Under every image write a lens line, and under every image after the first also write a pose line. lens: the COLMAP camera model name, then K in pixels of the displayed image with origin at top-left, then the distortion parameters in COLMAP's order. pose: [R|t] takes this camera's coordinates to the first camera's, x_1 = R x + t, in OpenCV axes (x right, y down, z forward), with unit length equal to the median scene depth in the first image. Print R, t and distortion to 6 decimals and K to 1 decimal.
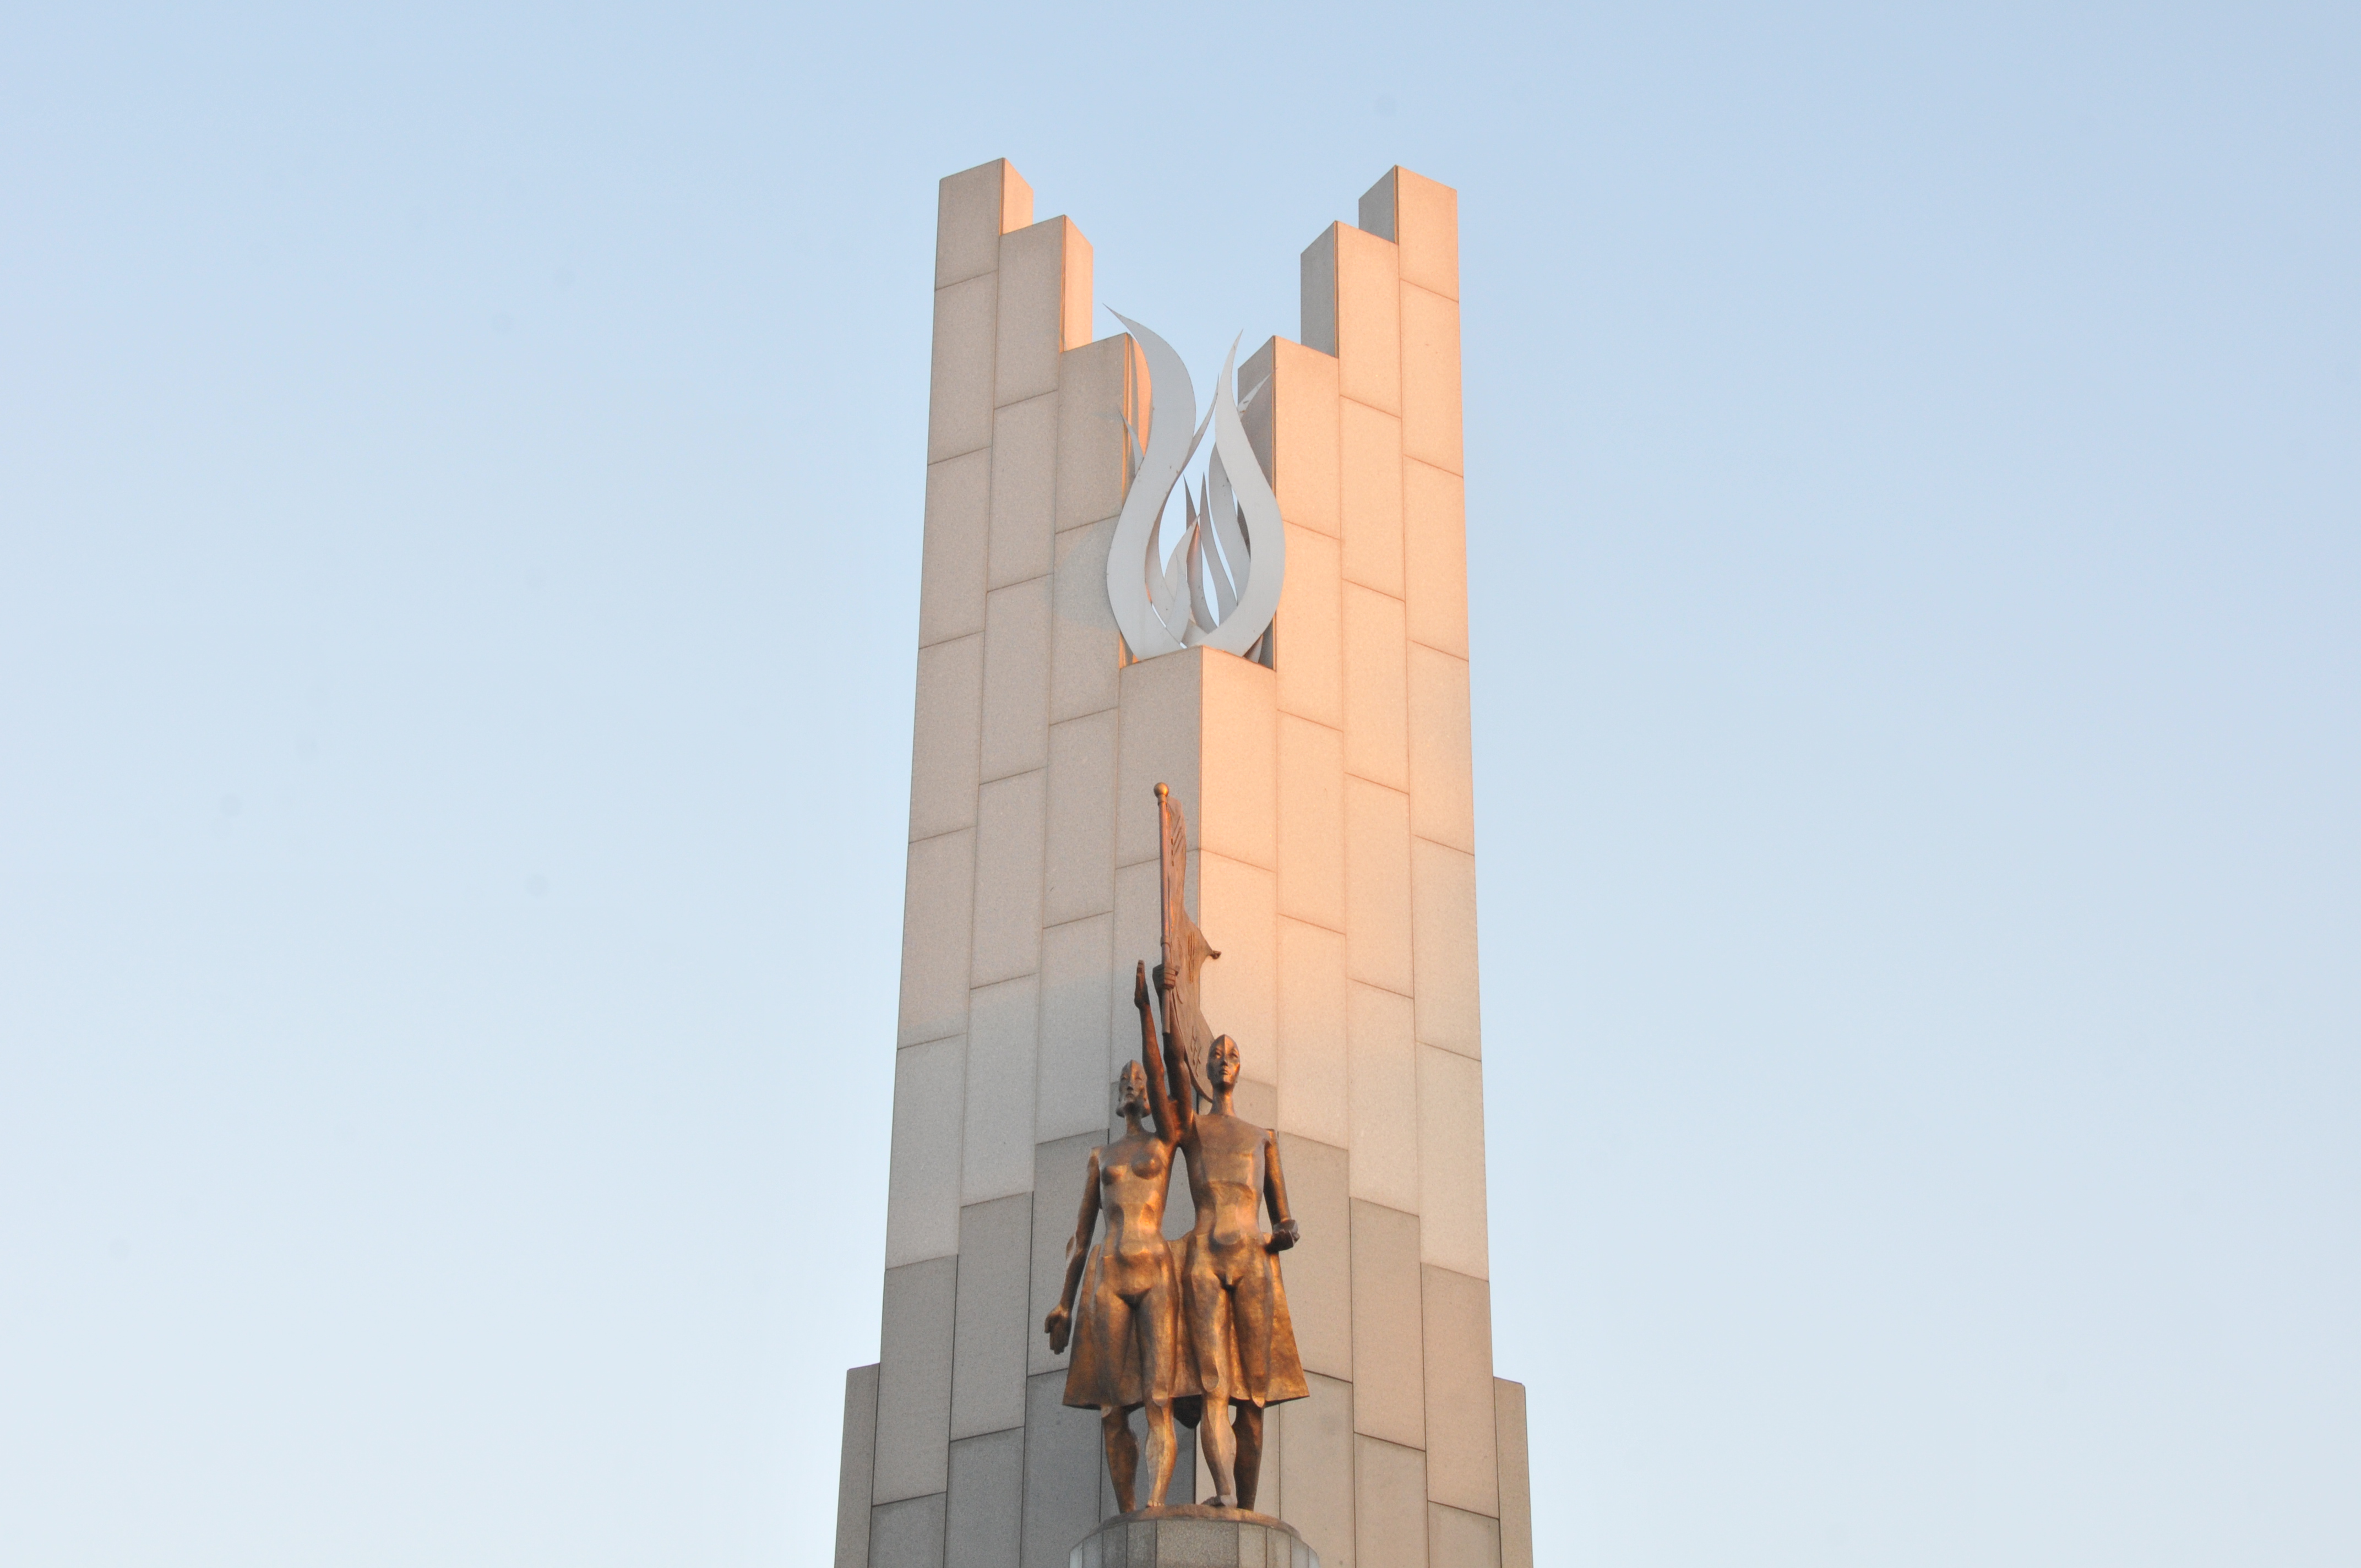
lens RADIAL K [[4183.1, 0, 1180.5], [0, 4183.1, 784.0], [0, 0, 1]] dist [0.352701, 0.044432]
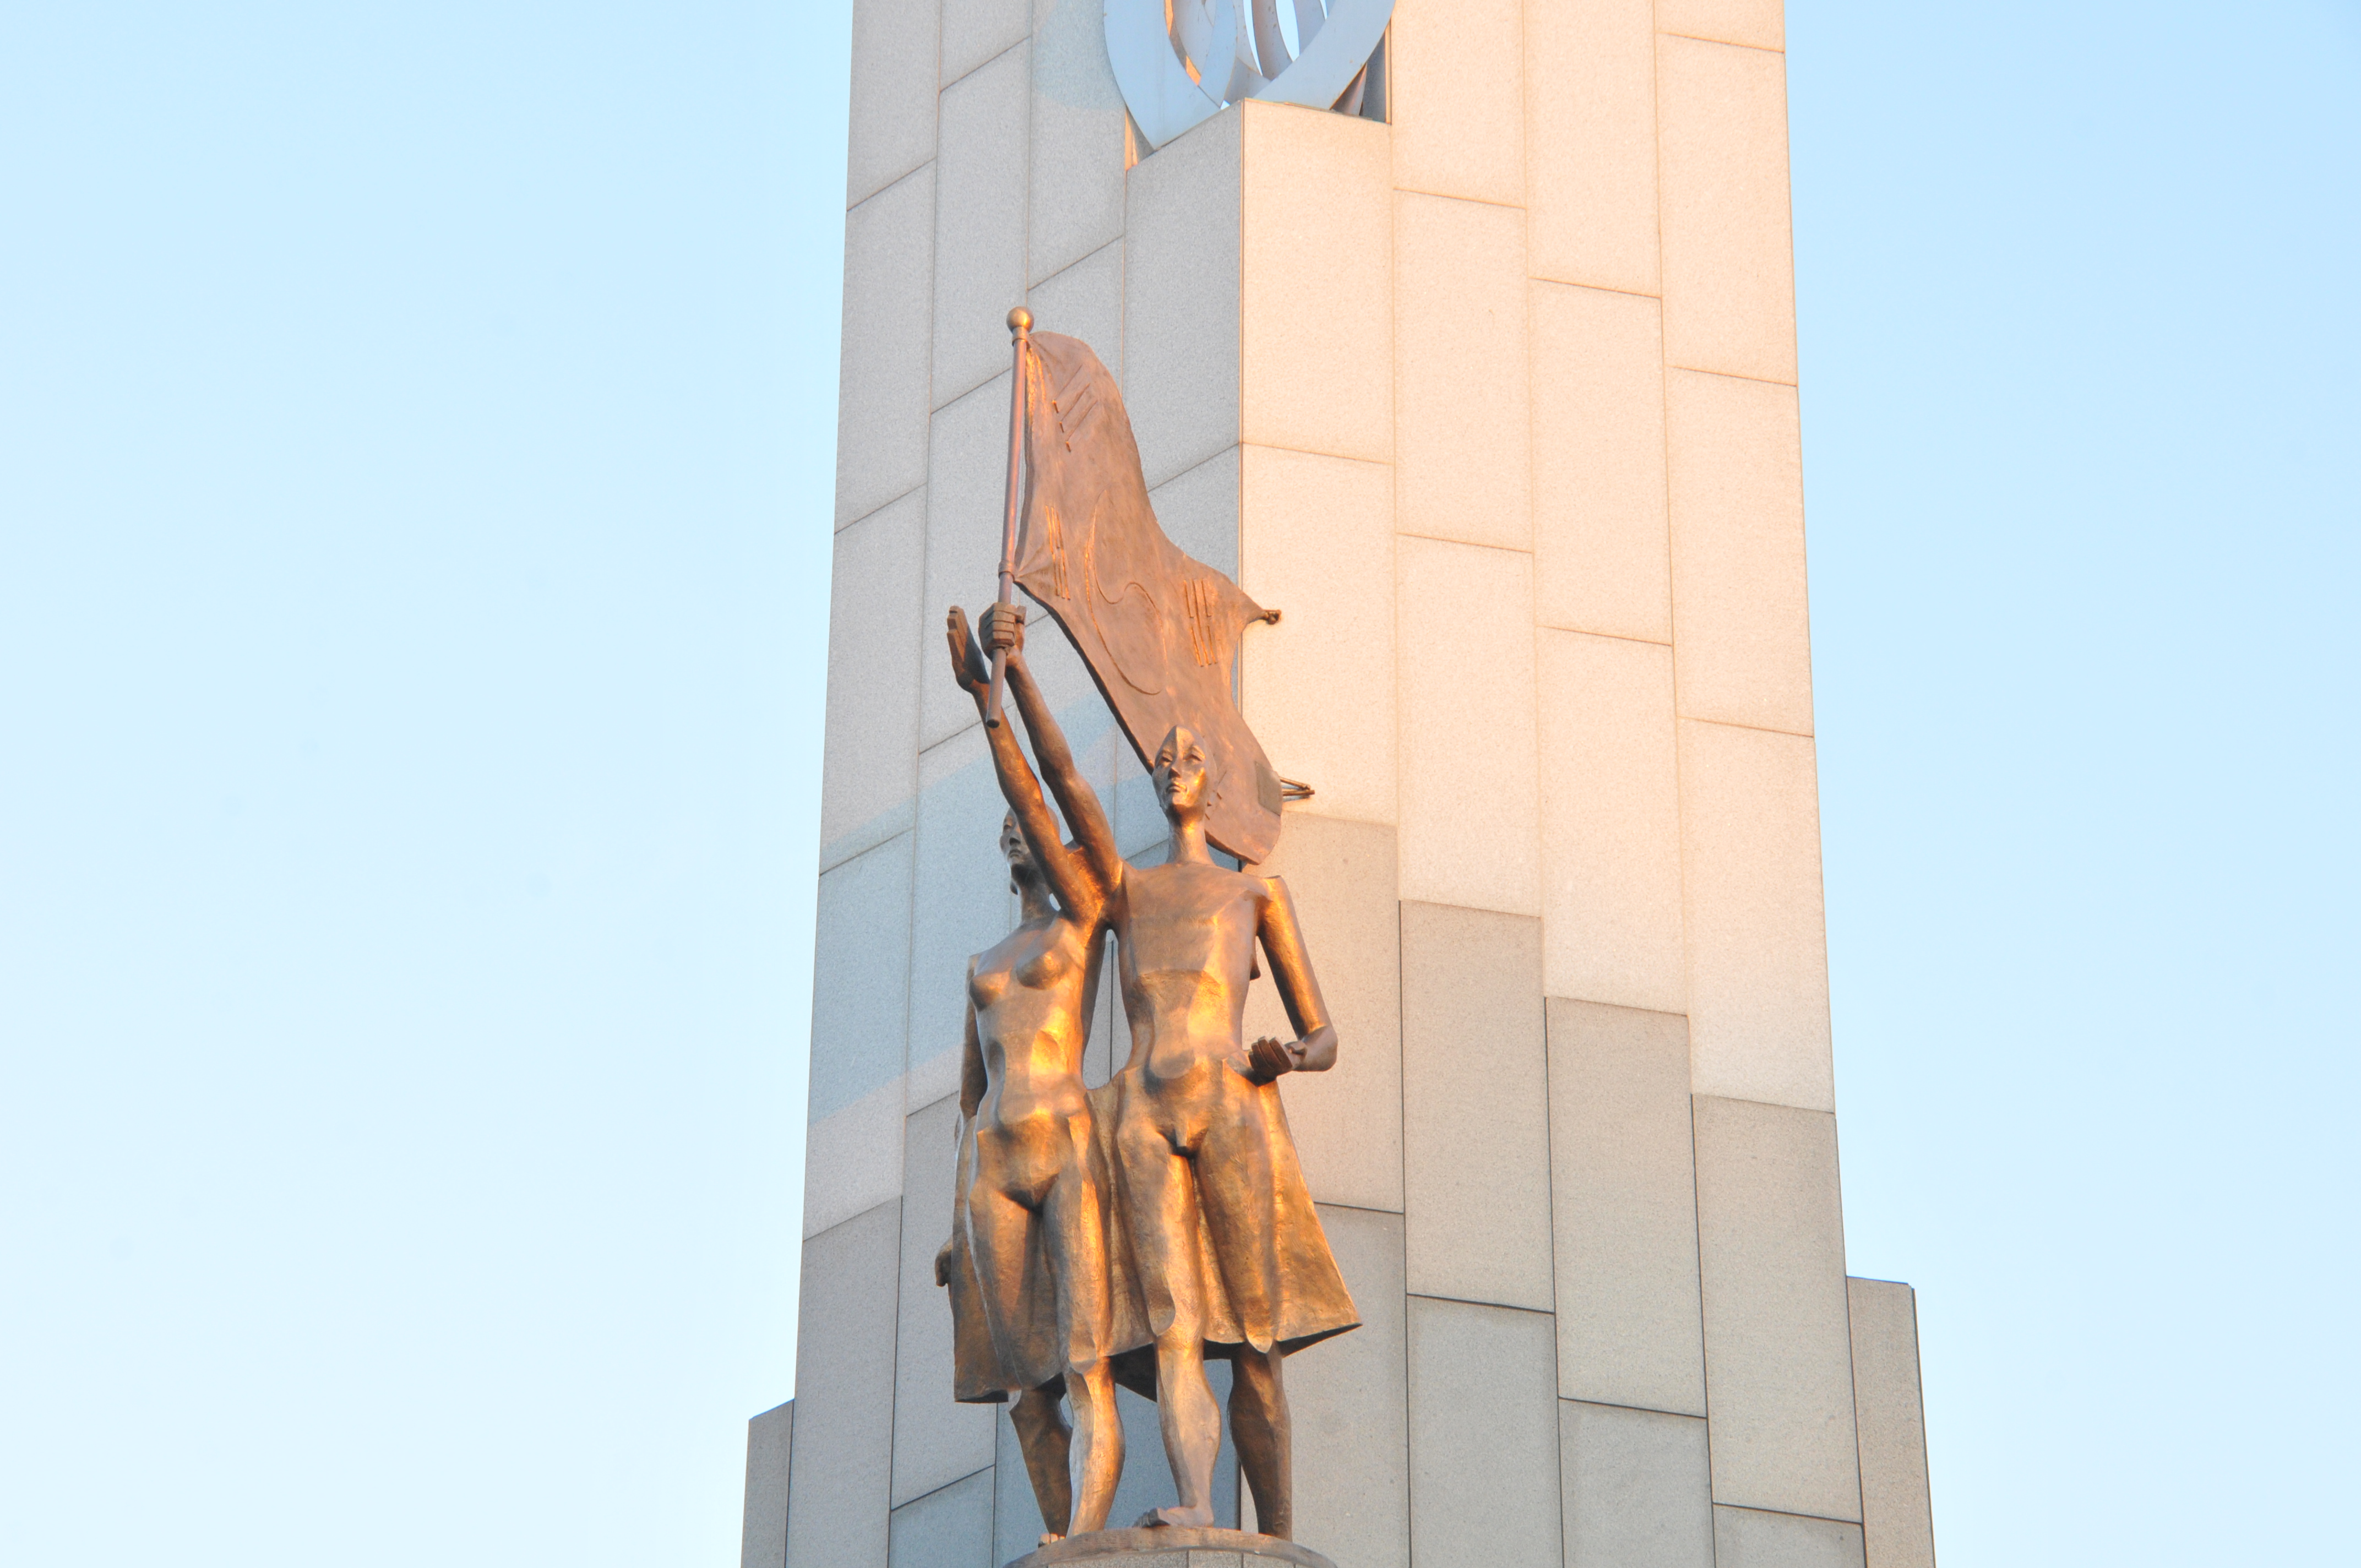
lens RADIAL K [[6489.1, 0, 1180.5], [0, 6489.1, 784.0], [0, 0, 1]] dist [0.801296, 0.021679]
pose [[0.956111, -0.157516, -0.247065, 0.219651], [0.155058, 0.987465, -0.029503, 0.090953], [0.248615, -0.010102, 0.968550, 0.147972]]
